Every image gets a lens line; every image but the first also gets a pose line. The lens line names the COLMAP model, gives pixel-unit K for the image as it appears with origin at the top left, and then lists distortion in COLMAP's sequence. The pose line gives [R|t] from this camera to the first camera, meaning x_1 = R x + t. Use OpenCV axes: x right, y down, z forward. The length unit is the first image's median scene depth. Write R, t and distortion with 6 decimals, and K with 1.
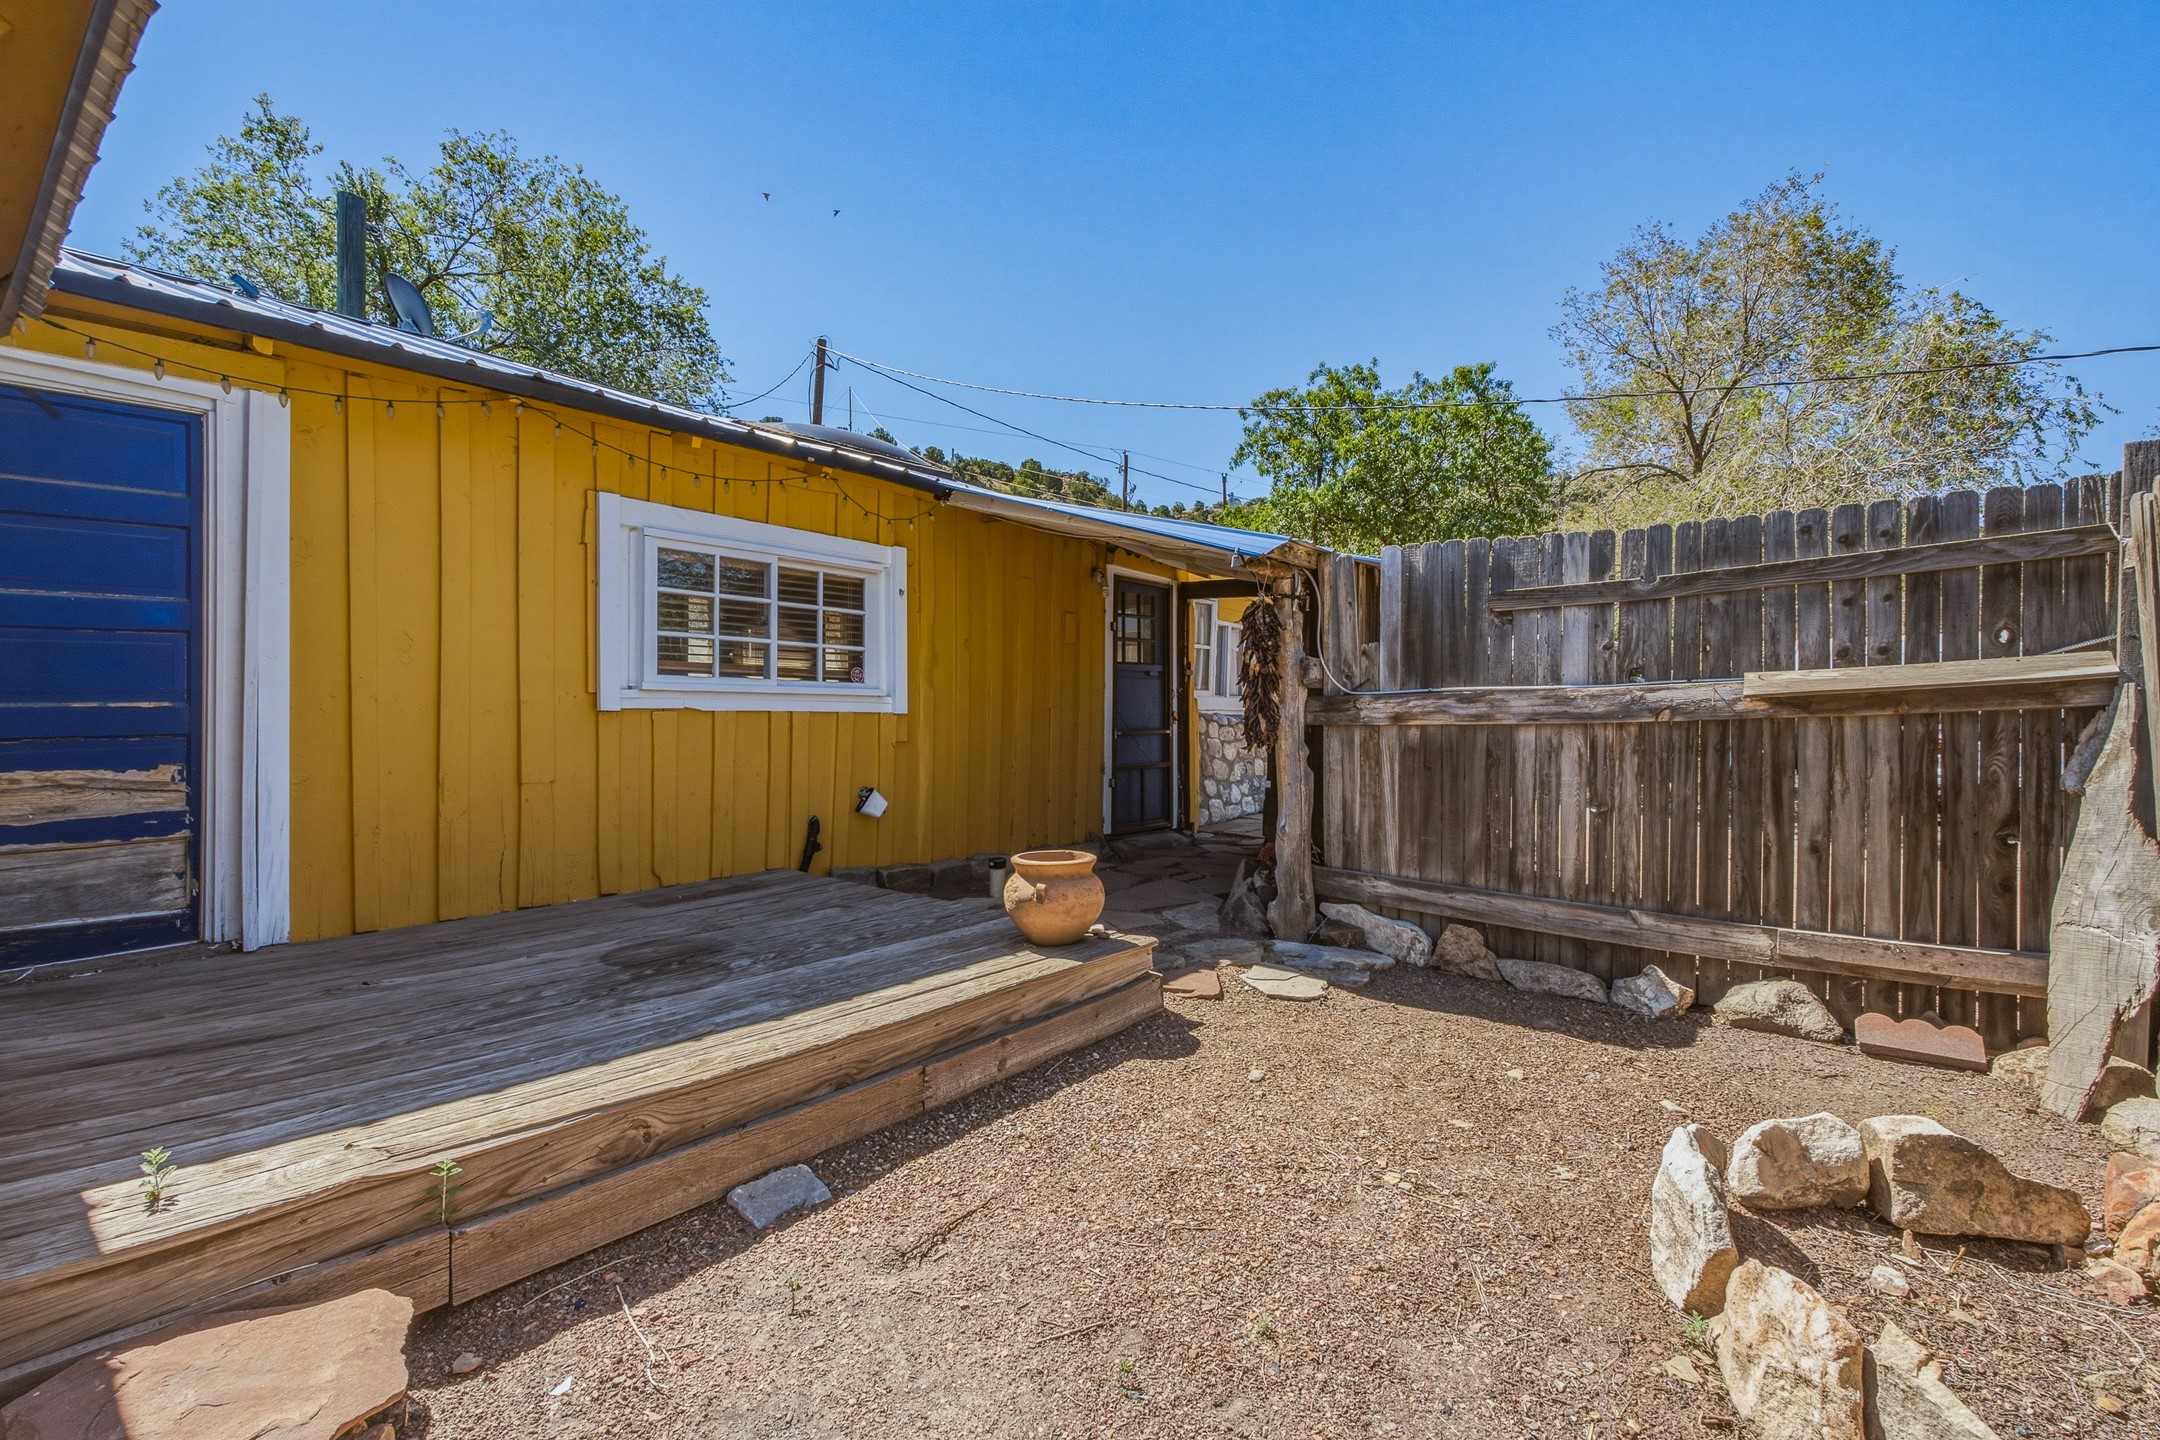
lens RADIAL K [[960.9, 0, 1072.4], [0, 960.9, 716.0], [0, 0, 1]] dist [-0.000342, 0.000298]
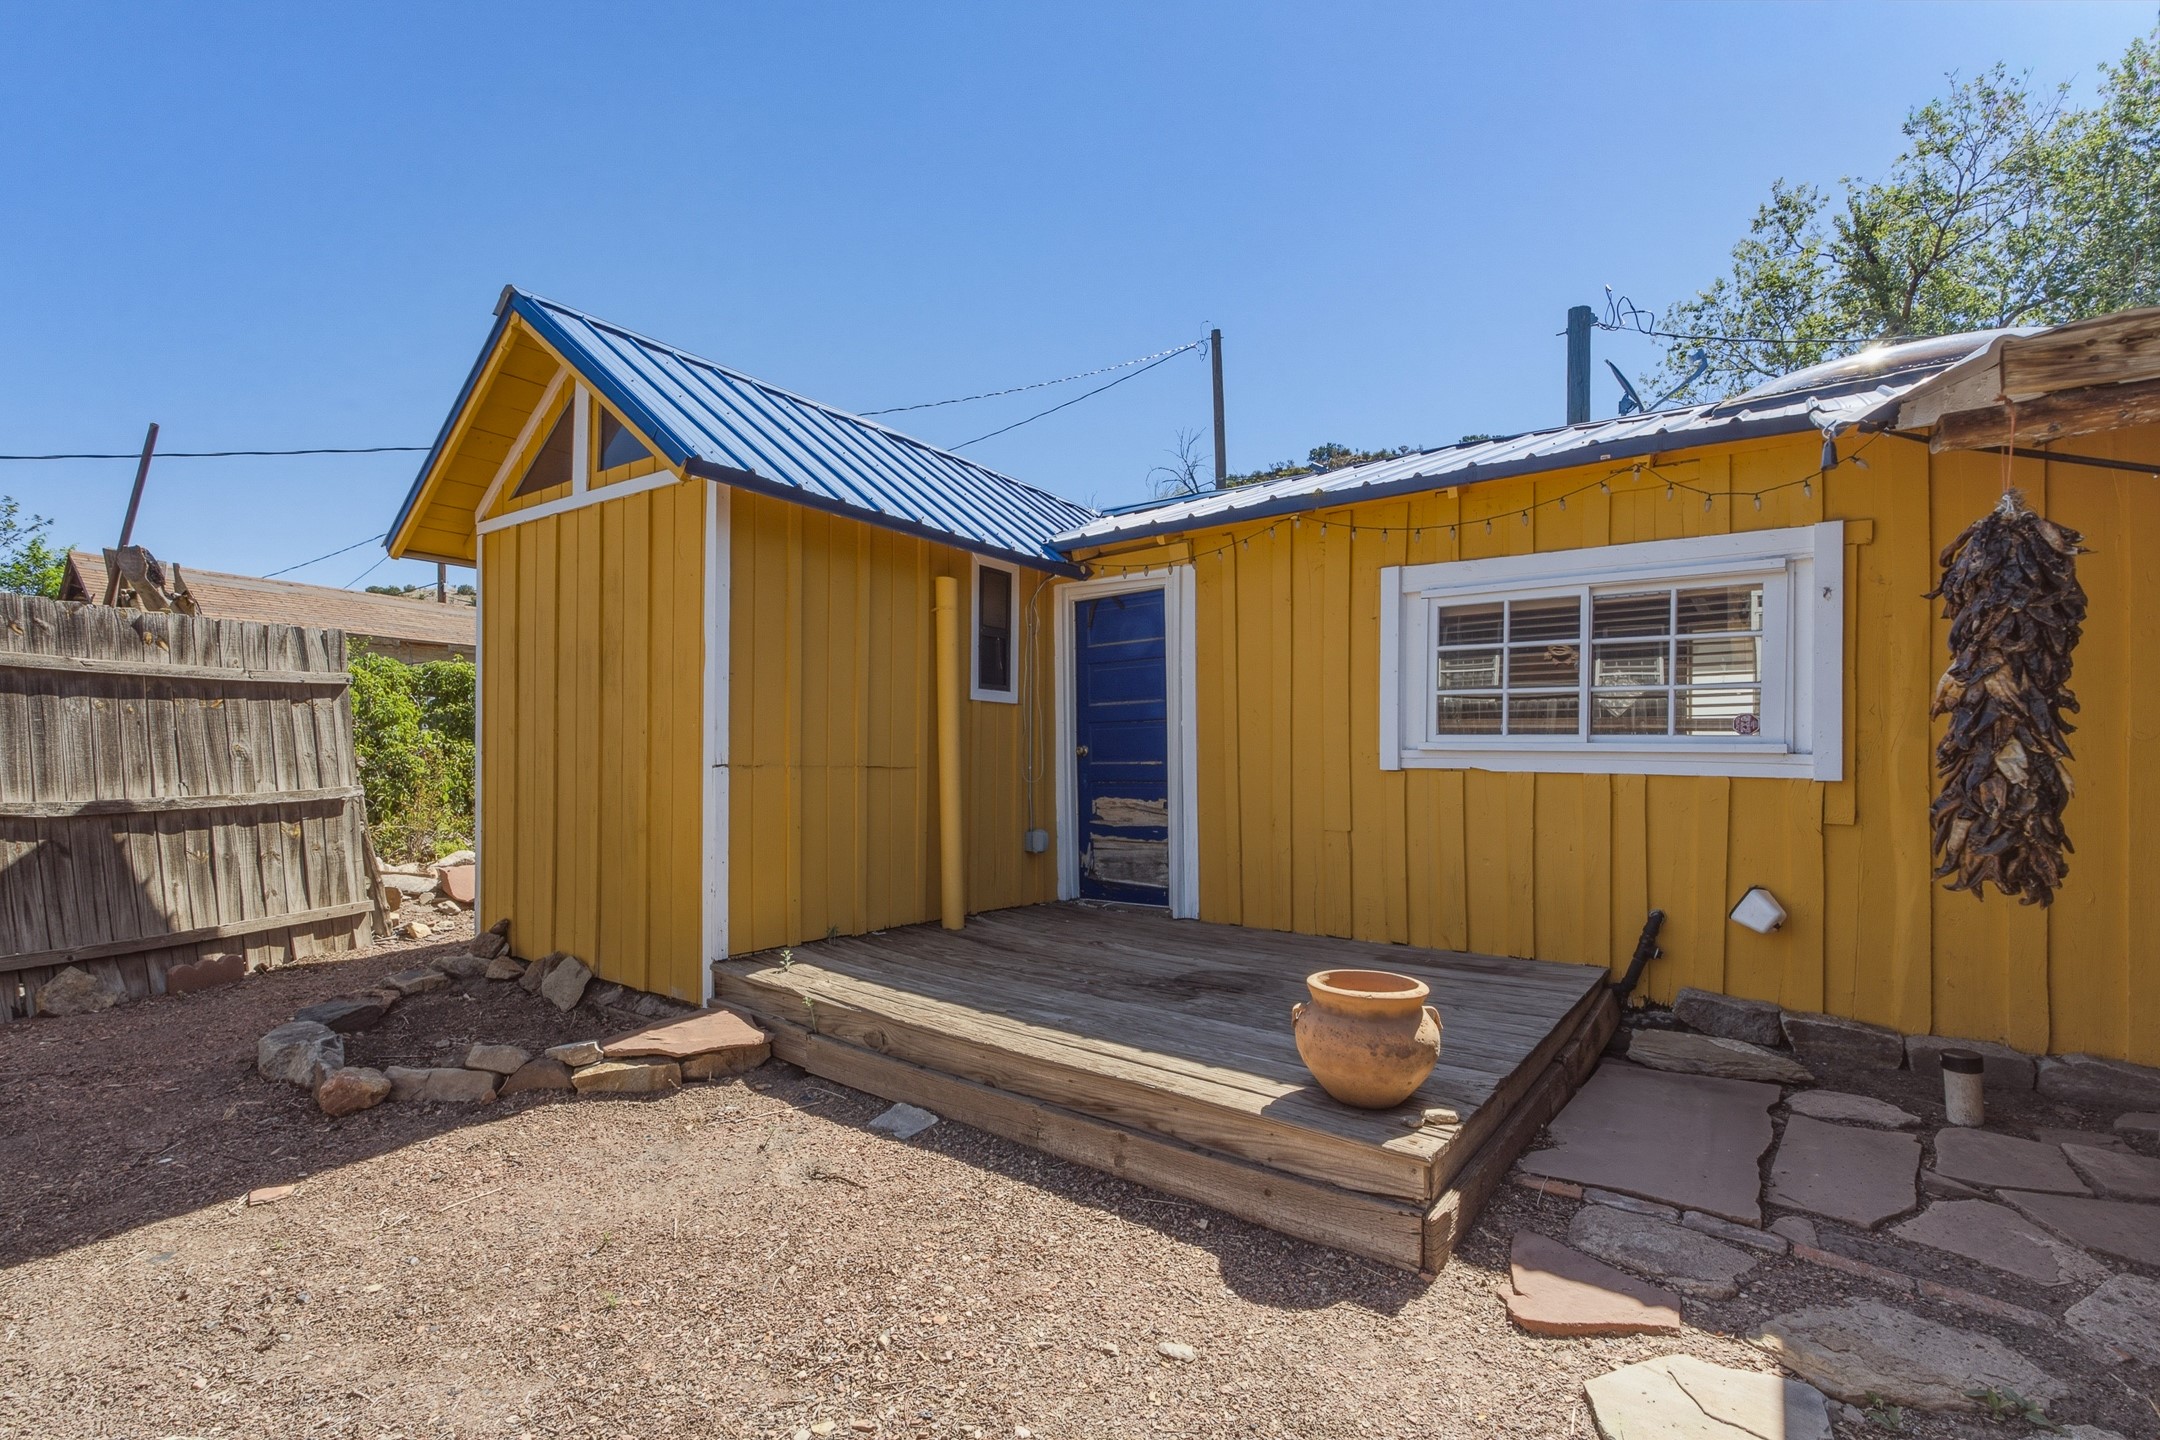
lens RADIAL K [[960.9, 0, 1075.1], [0, 960.9, 738.7], [0, 0, 1]] dist [-0.000342, 0.000298]
pose [[0.044424, -0.016058, -0.998884, 0.775286], [-0.008892, 0.999825, -0.016468, -0.027015], [0.998973, 0.009614, 0.044274, 0.821223]]
